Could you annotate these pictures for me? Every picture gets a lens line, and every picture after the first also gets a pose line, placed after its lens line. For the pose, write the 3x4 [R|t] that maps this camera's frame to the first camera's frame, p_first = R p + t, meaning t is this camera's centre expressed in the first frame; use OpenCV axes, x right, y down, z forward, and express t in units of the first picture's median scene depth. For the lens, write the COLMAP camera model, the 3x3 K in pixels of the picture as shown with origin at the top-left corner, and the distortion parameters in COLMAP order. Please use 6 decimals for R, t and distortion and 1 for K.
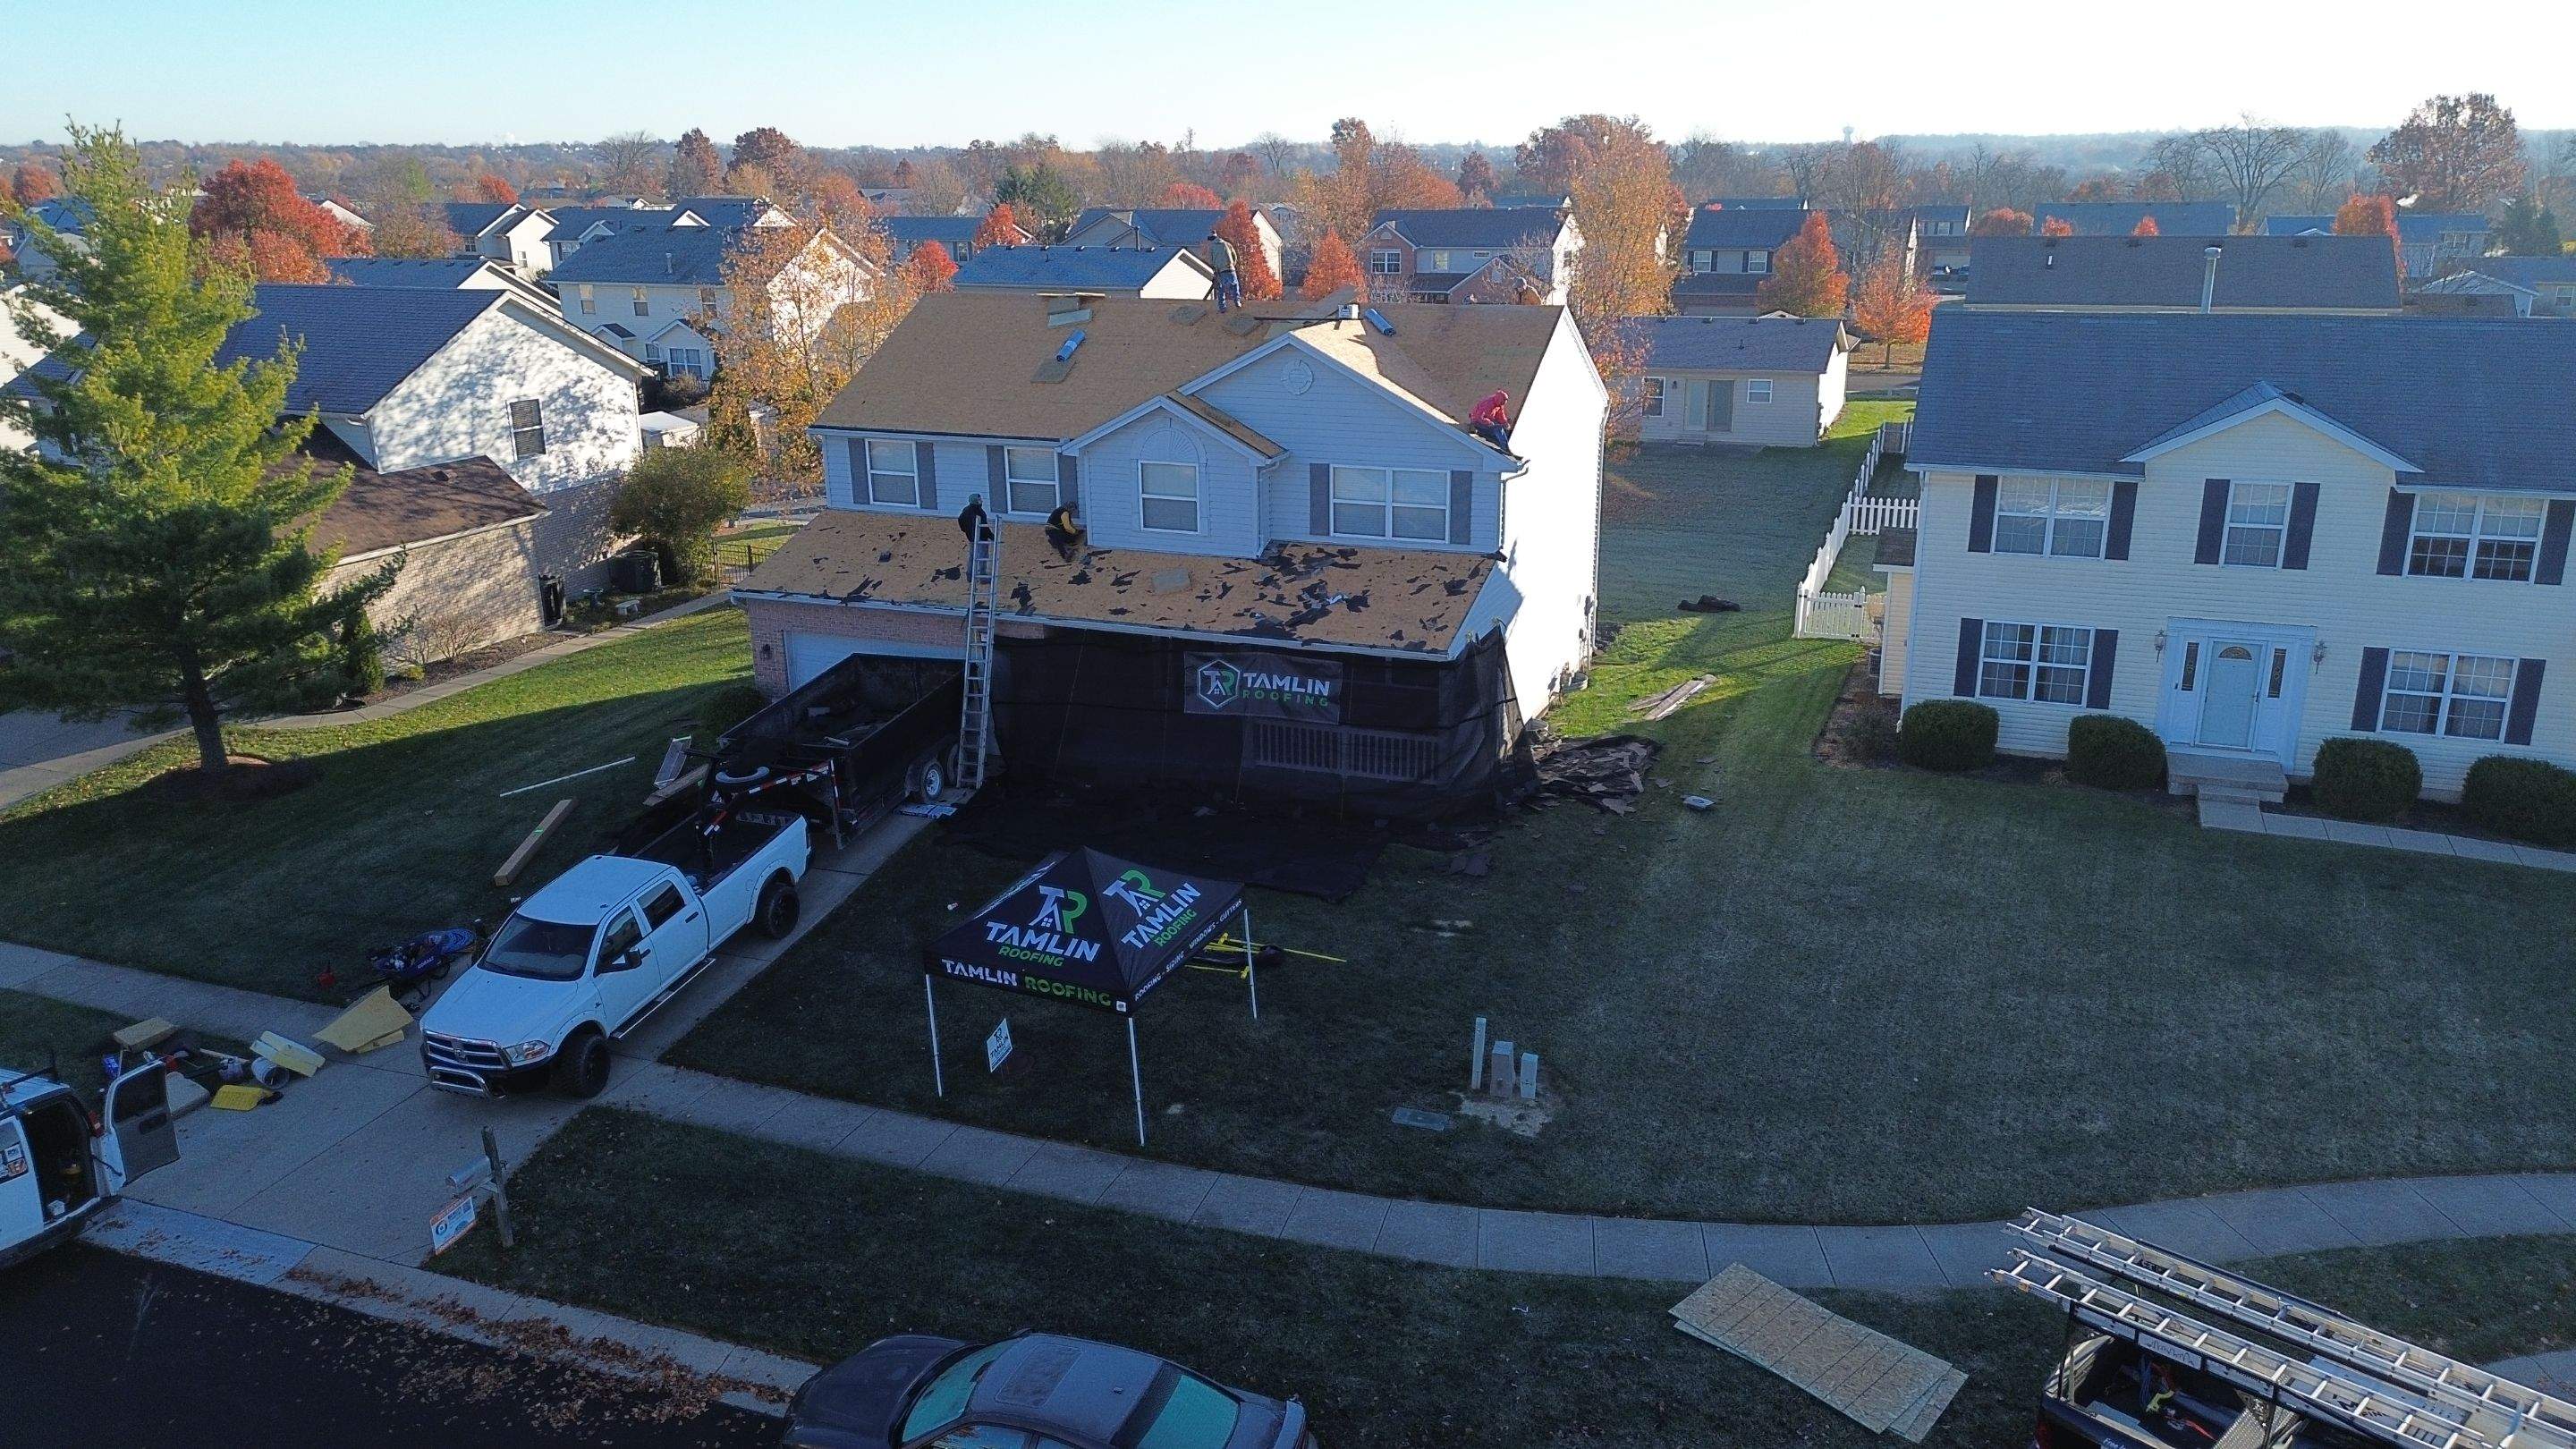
lens RADIAL K [[1811.2, 0, 1293.4], [0, 1811.2, 710.6], [0, 0, 1]] dist [0.082352, -0.084318]
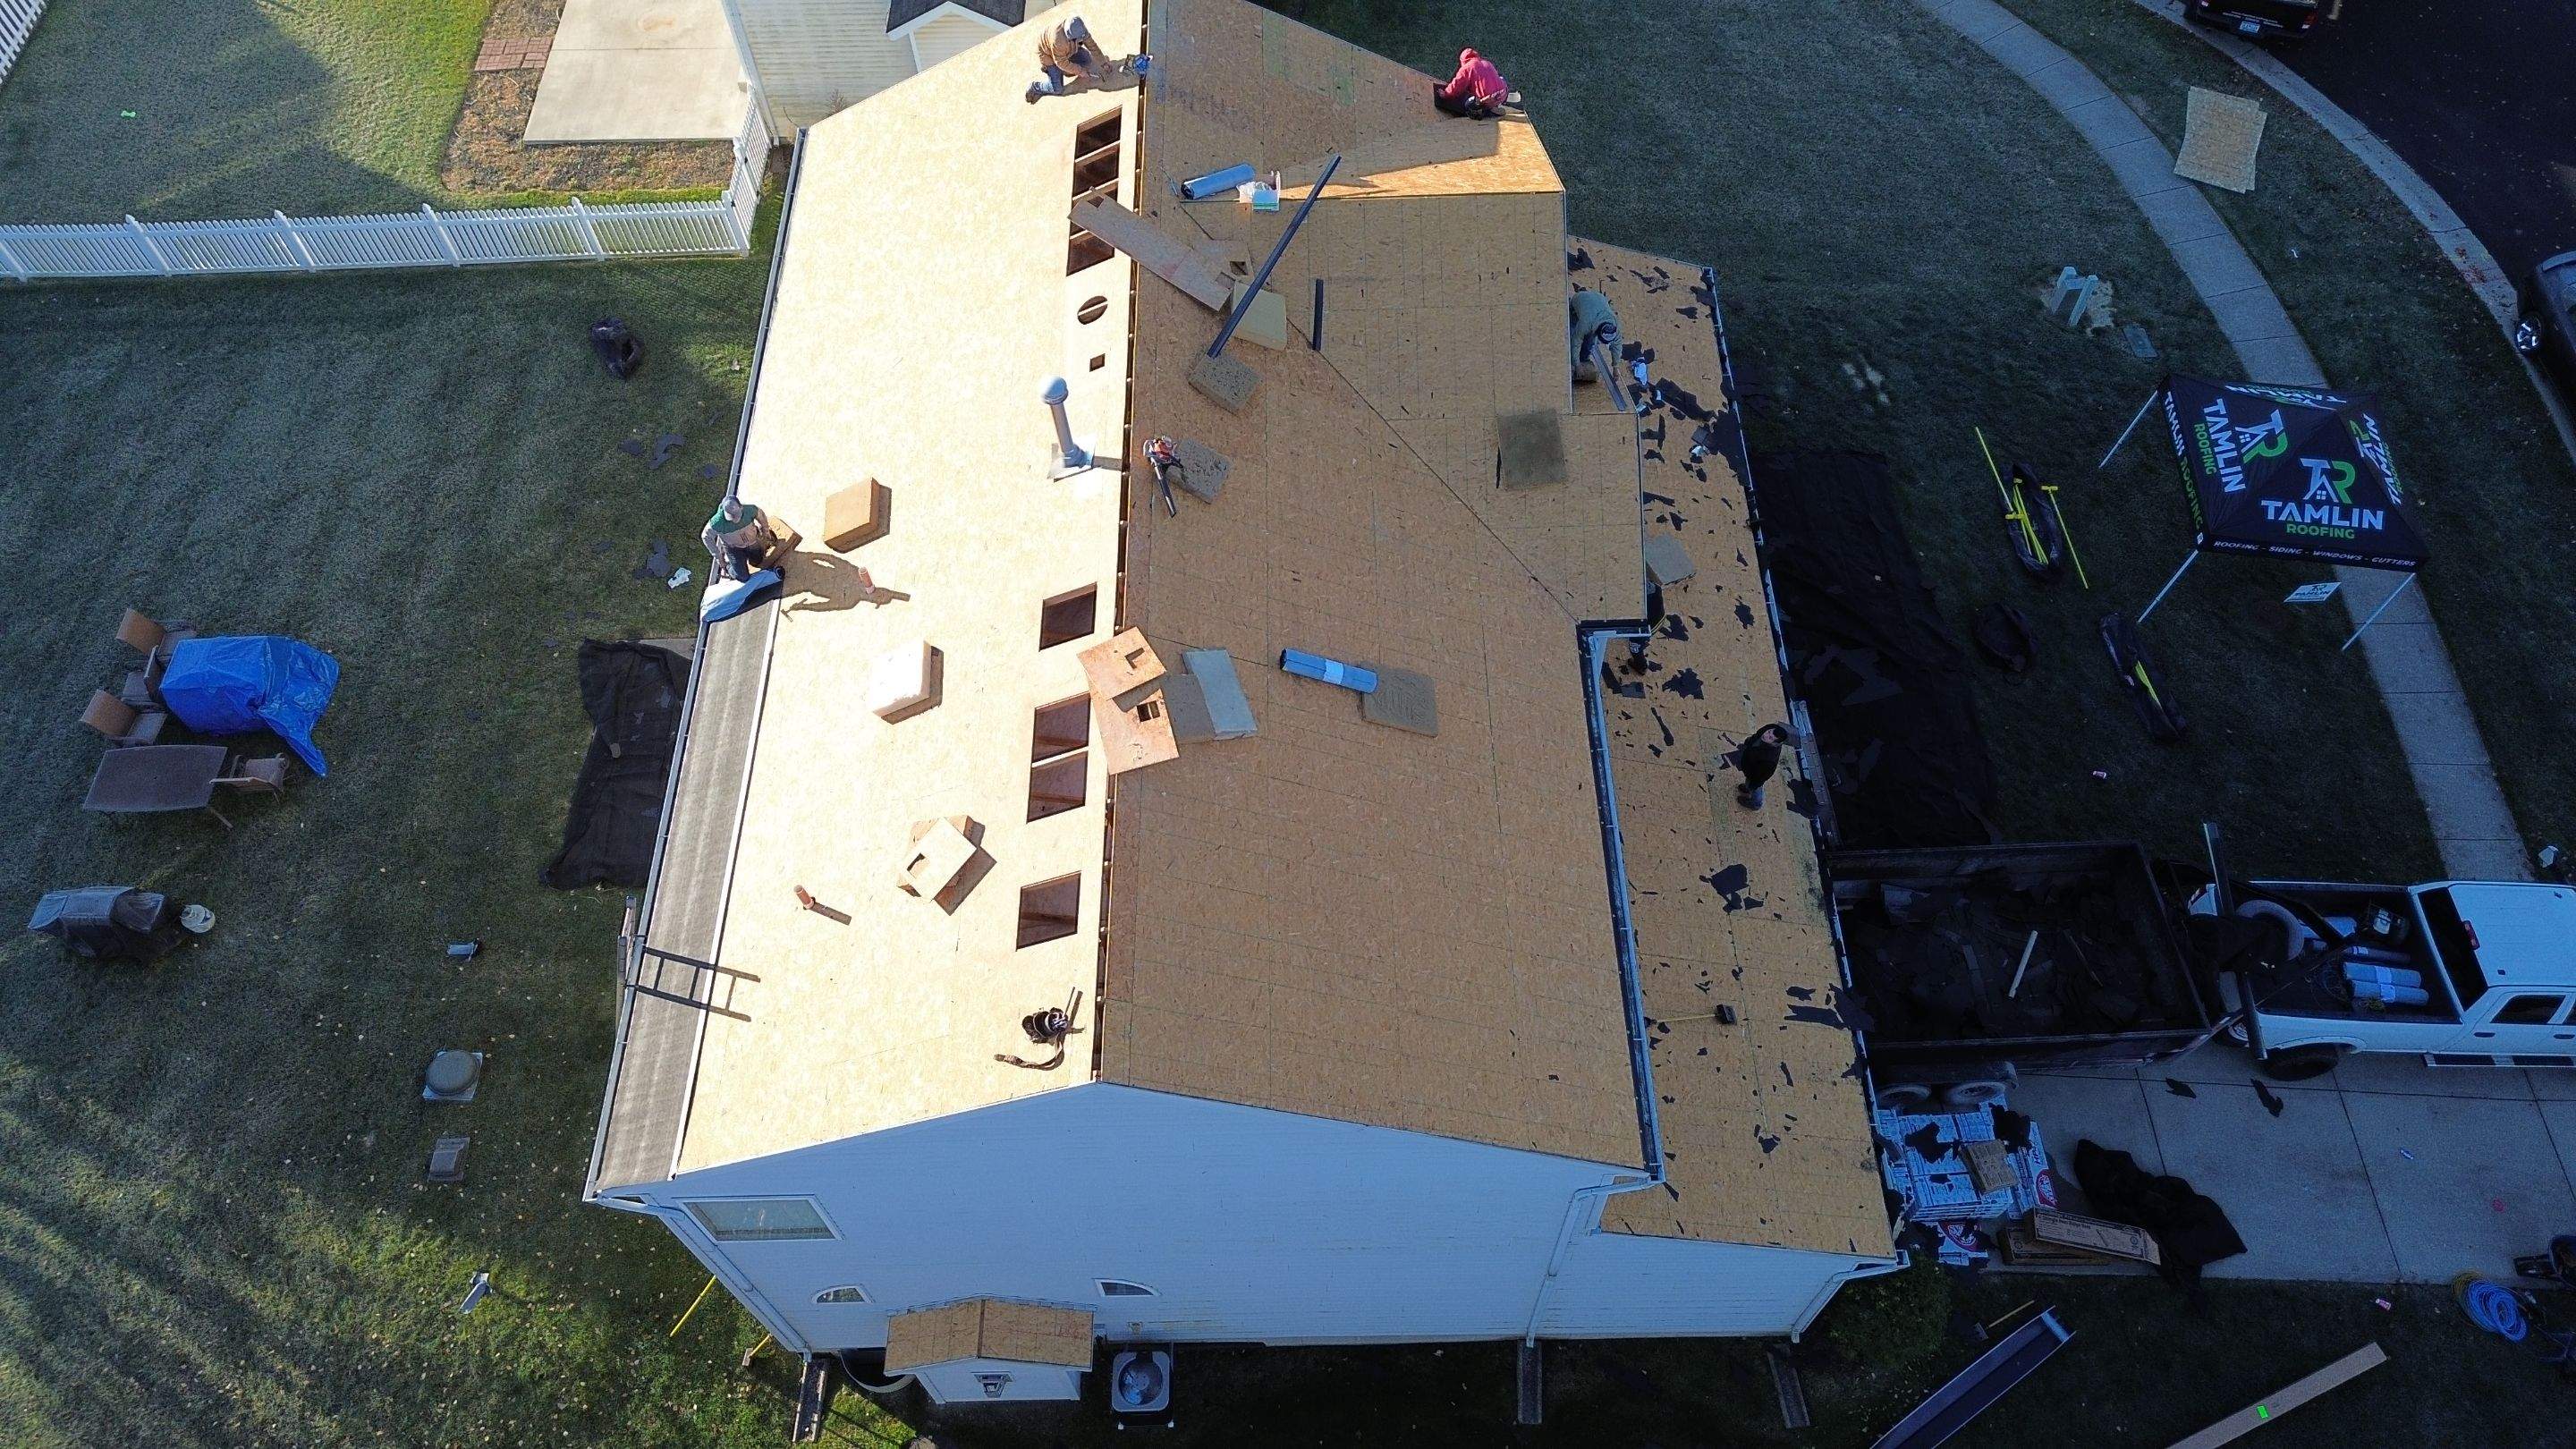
lens RADIAL K [[1811.2, 0, 1295.8], [0, 1811.2, 717.0], [0, 0, 1]] dist [0.082352, -0.084318]
pose [[-0.371287, -0.770852, 0.517623, -0.412795], [0.287652, 0.434554, 0.853475, -0.664809], [-0.882837, 0.465780, 0.060393, 1.095861]]
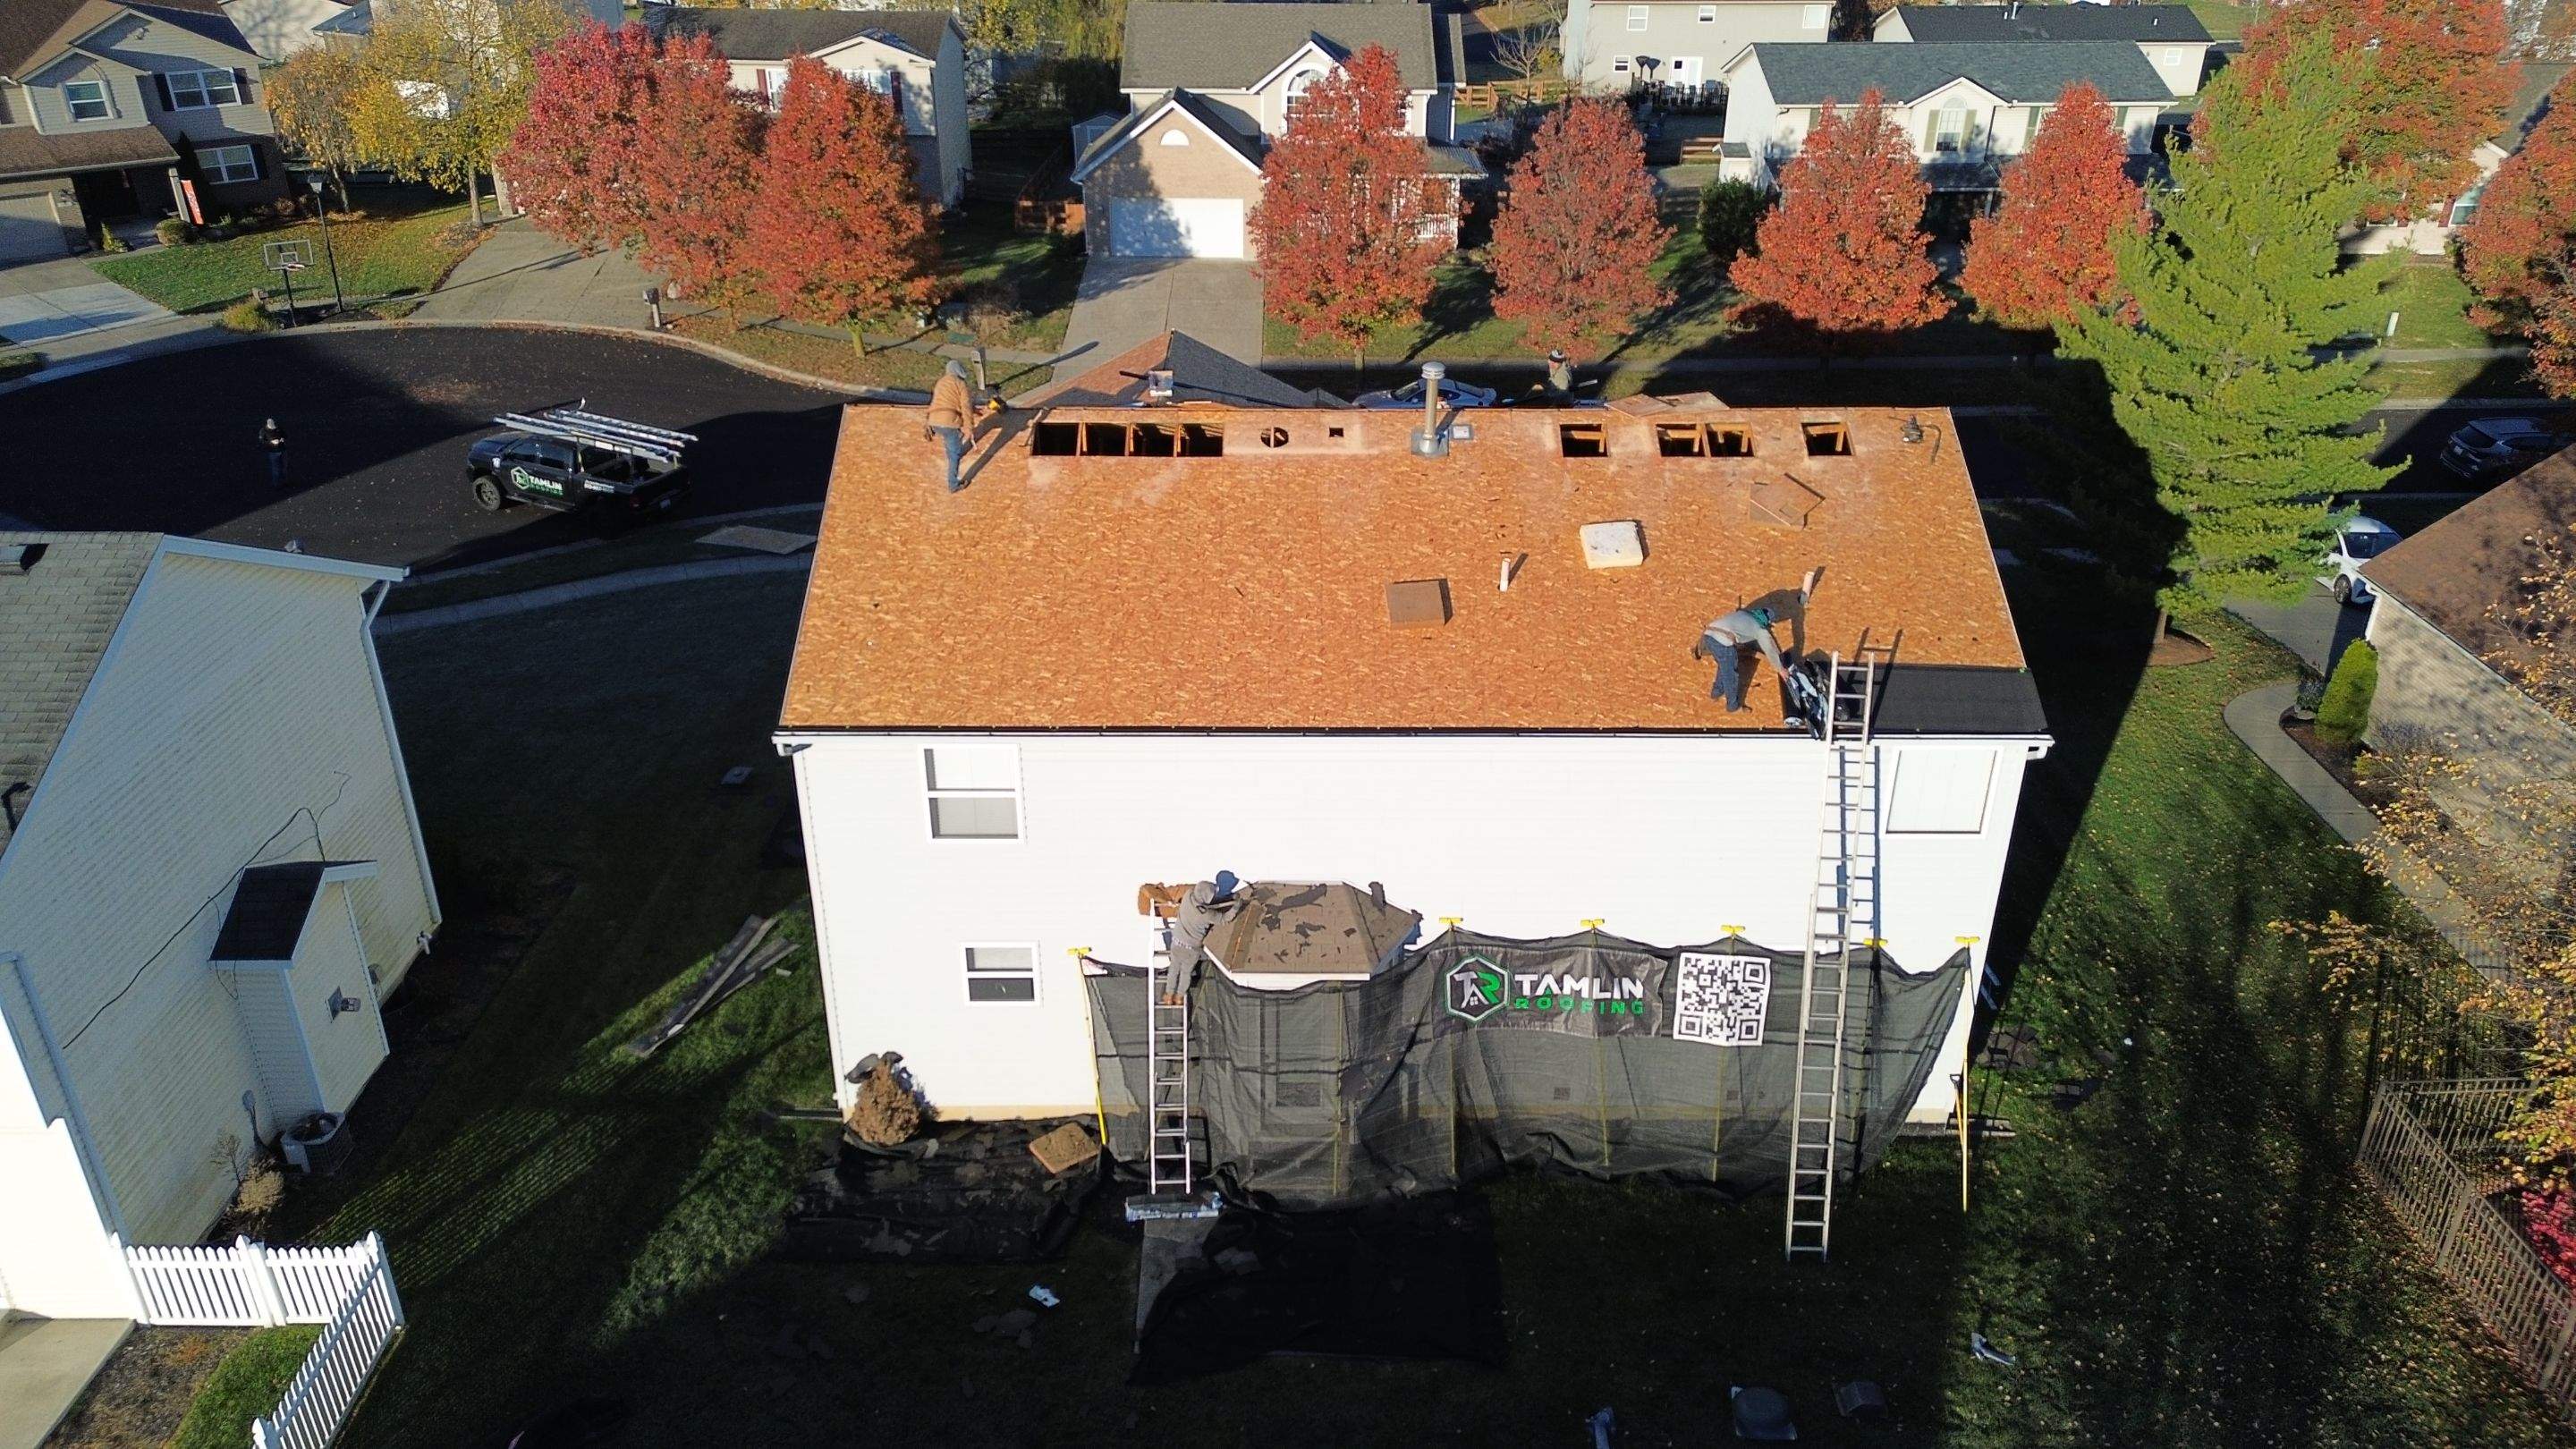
lens RADIAL K [[1811.2, 0, 1295.1], [0, 1811.2, 713.1], [0, 0, 1]] dist [0.082352, -0.084318]
pose [[-0.931810, 0.165749, -0.322890, 0.244503], [-0.102640, 0.732980, 0.672462, -0.641029], [0.348131, 0.659748, -0.665986, 1.666940]]
